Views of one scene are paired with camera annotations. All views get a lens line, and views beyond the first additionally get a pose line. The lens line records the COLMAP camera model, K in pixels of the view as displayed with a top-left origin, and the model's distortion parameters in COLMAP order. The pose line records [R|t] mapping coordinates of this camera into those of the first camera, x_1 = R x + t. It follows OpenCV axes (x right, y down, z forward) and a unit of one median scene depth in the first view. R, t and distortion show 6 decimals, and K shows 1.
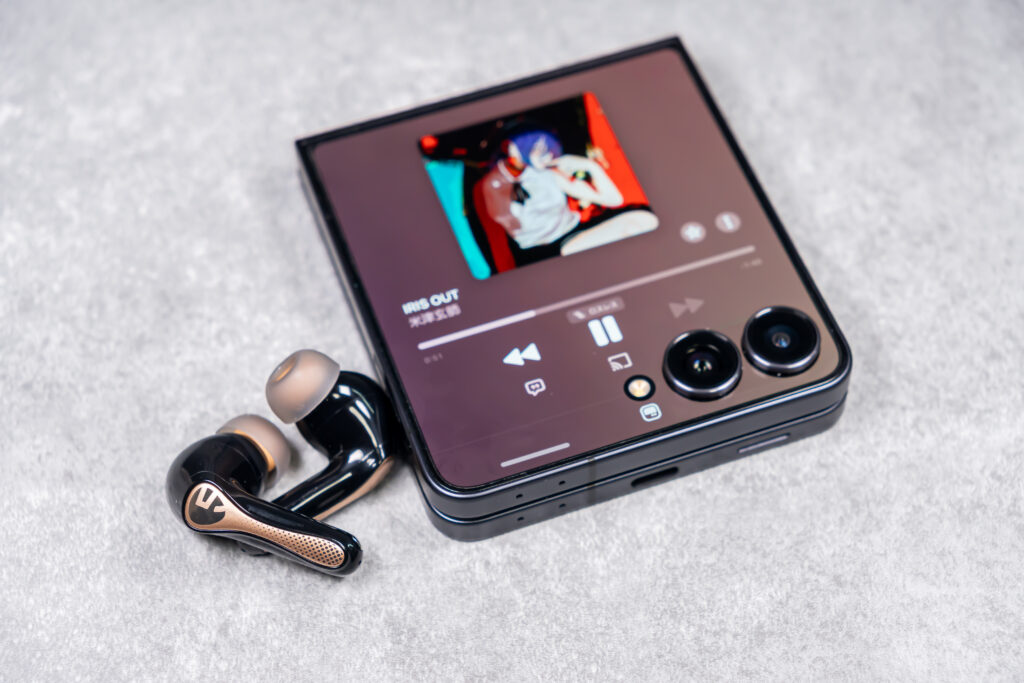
lens RADIAL K [[2224.2, 0, 512.0], [0, 2224.2, 341.5], [0, 0, 1]] dist [-0.095180, 0.387072]
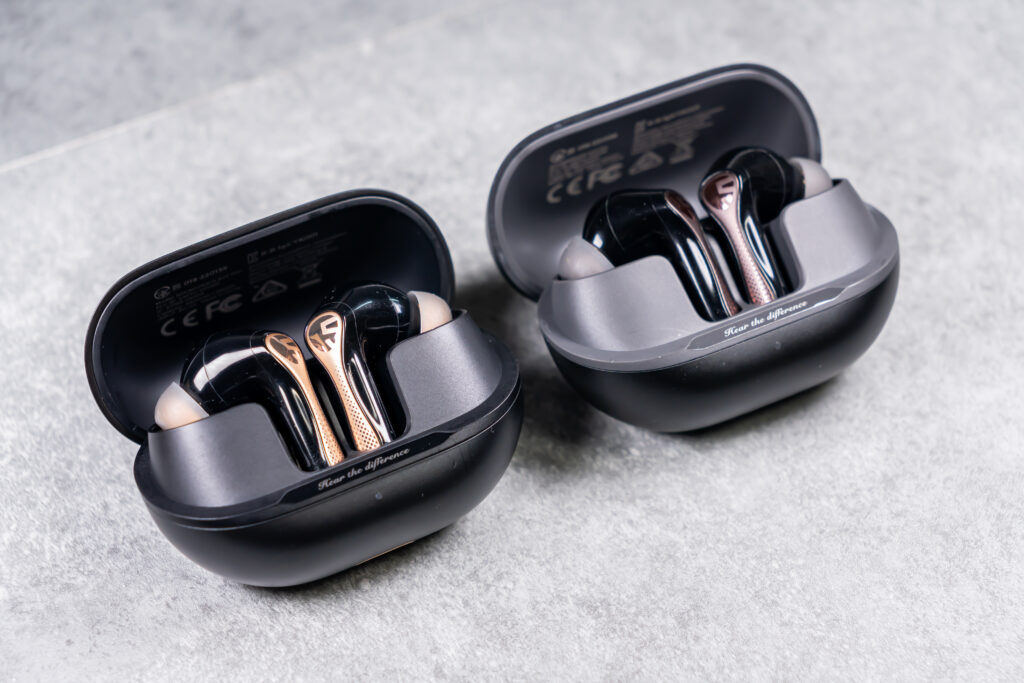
lens RADIAL K [[2224.2, 0, 512.0], [0, 2224.2, 341.5], [0, 0, 1]] dist [-0.095180, 0.387072]
pose [[0.886277, -0.344905, 0.309118, -0.349118], [0.375857, 0.925590, -0.044878, 0.046733], [-0.270638, 0.155959, 0.949964, 0.009805]]
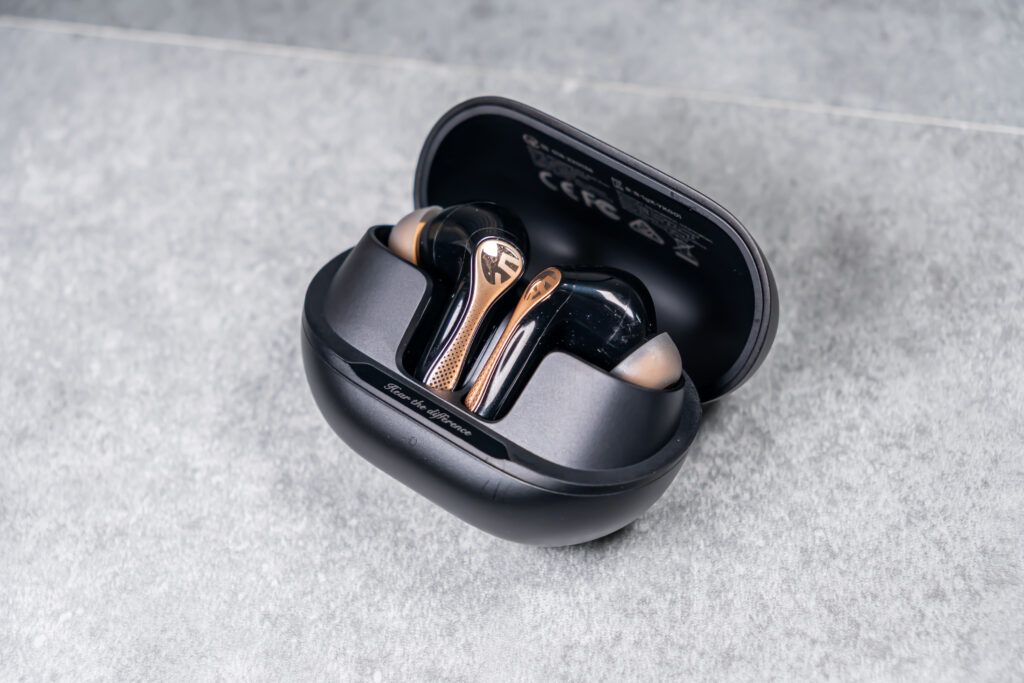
lens RADIAL K [[2224.2, 0, 512.0], [0, 2224.2, 341.5], [0, 0, 1]] dist [-0.095180, 0.387072]
pose [[0.971828, 0.132717, -0.194772, 0.221428], [-0.130241, 0.991154, 0.025522, -0.095087], [0.196436, 0.000565, 0.980516, 0.134835]]
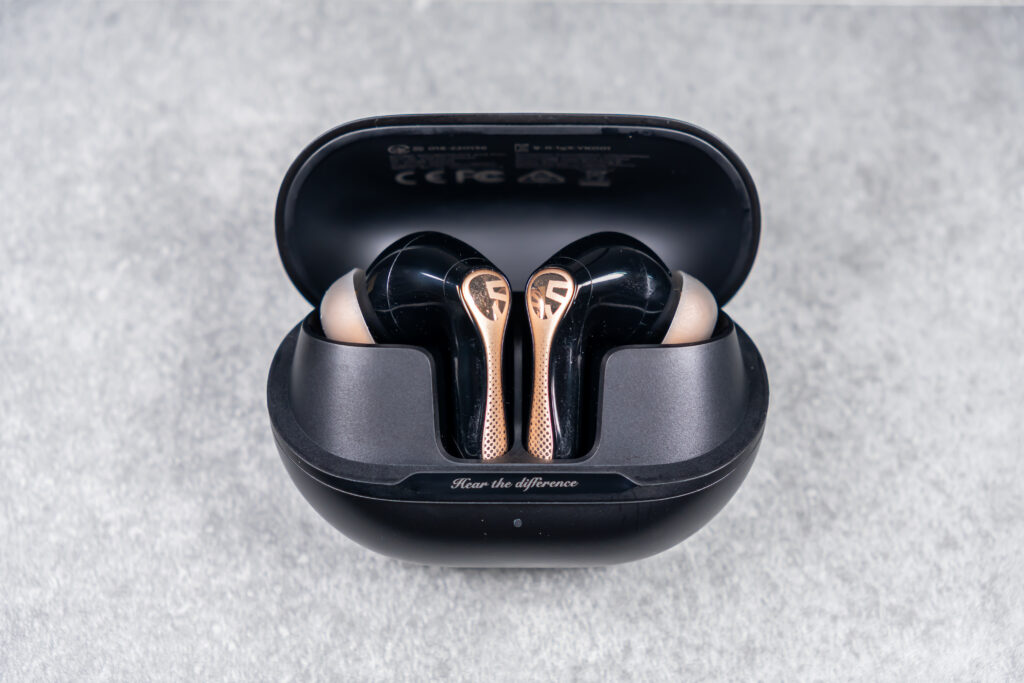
lens RADIAL K [[1910.2, 0, 512.0], [0, 1910.2, 341.5], [0, 0, 1]] dist [-0.084420, 0.234911]
pose [[0.999823, 0.004973, 0.018130, 0.047685], [-0.008147, 0.983731, 0.179463, -0.197603], [-0.016942, -0.179579, 0.983598, 0.349884]]
